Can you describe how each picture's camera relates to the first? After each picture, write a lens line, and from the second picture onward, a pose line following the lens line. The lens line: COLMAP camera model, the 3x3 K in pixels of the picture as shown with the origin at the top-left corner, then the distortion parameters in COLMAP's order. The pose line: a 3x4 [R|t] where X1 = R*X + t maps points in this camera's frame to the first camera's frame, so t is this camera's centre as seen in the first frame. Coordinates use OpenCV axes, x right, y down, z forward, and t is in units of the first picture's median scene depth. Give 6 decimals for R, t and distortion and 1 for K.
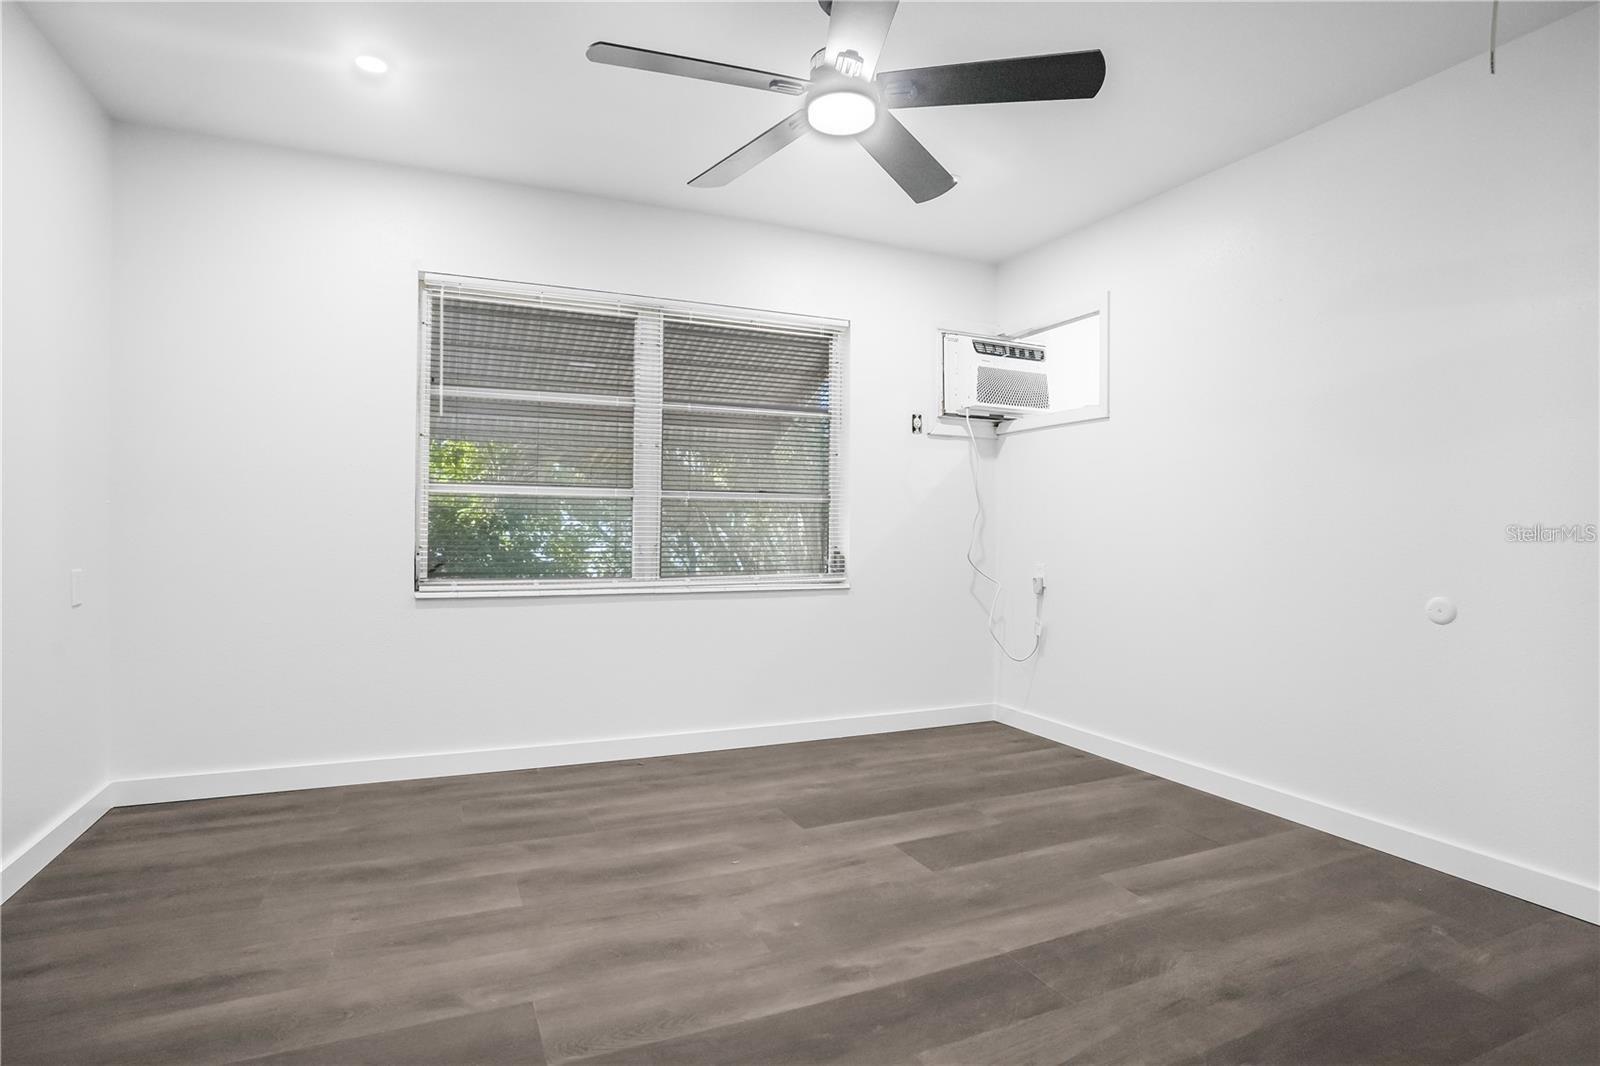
lens RADIAL K [[829.2, 0, 803.9], [0, 829.2, 497.1], [0, 0, 1]] dist [-0.032677, 0.001400]
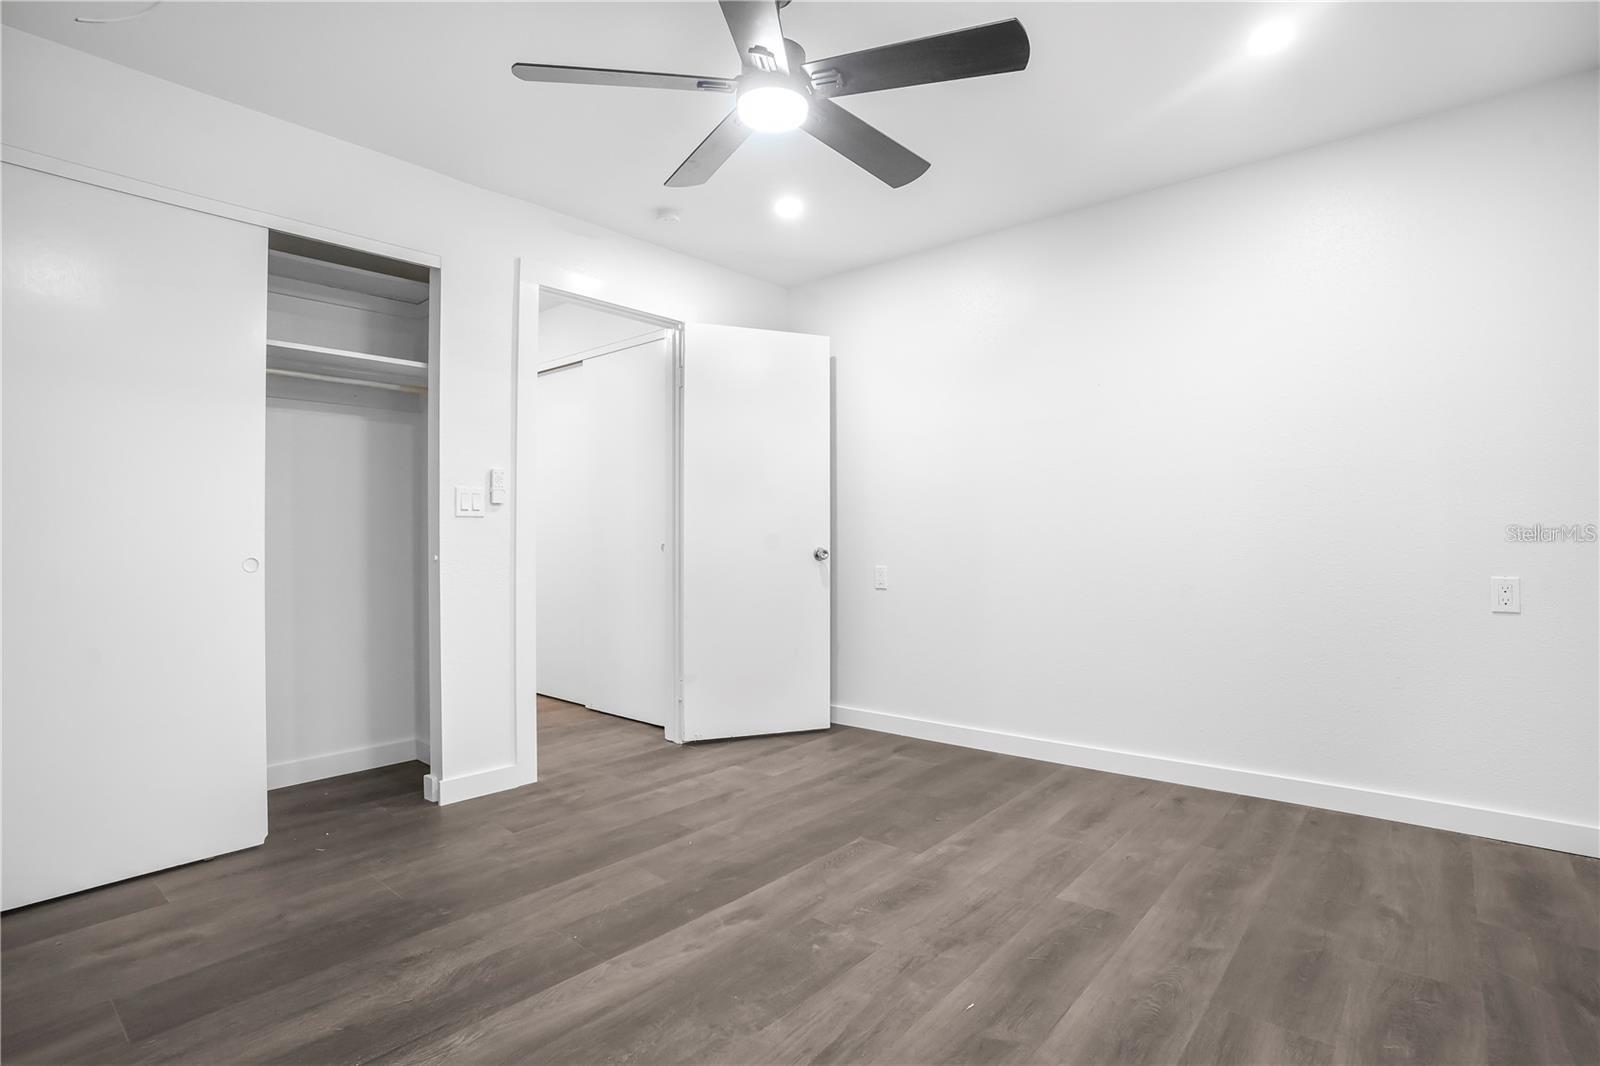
lens RADIAL K [[797.8, 0, 791.0], [0, 797.8, 530.6], [0, 0, 1]] dist [-0.074767, 0.032955]
pose [[-0.910385, -0.003666, -0.413746, 0.391784], [0.013503, 0.999165, -0.038564, 0.053145], [0.413542, -0.040695, -0.909575, 1.784539]]
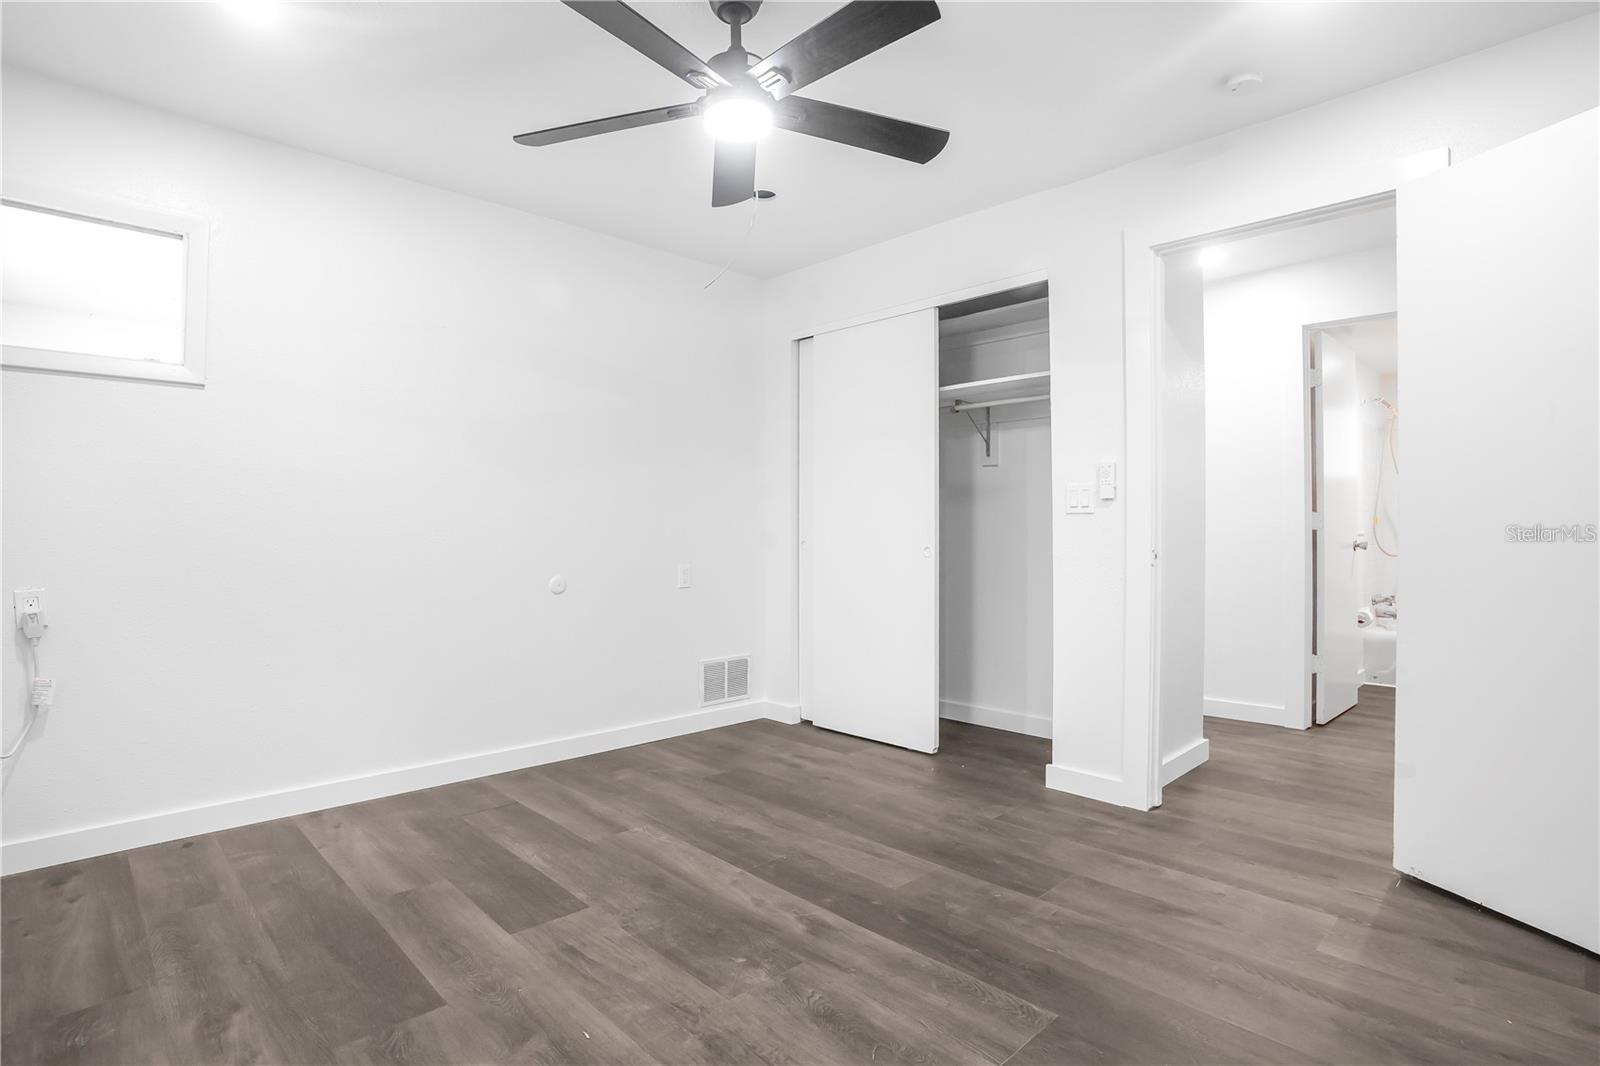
lens RADIAL K [[797.8, 0, 791.0], [0, 797.8, 530.6], [0, 0, 1]] dist [-0.074767, 0.032955]
pose [[-0.320195, -0.005676, 0.947335, -0.851747], [-0.032812, 0.999449, -0.005102, 0.020343], [-0.946783, -0.032717, -0.320204, 1.199574]]
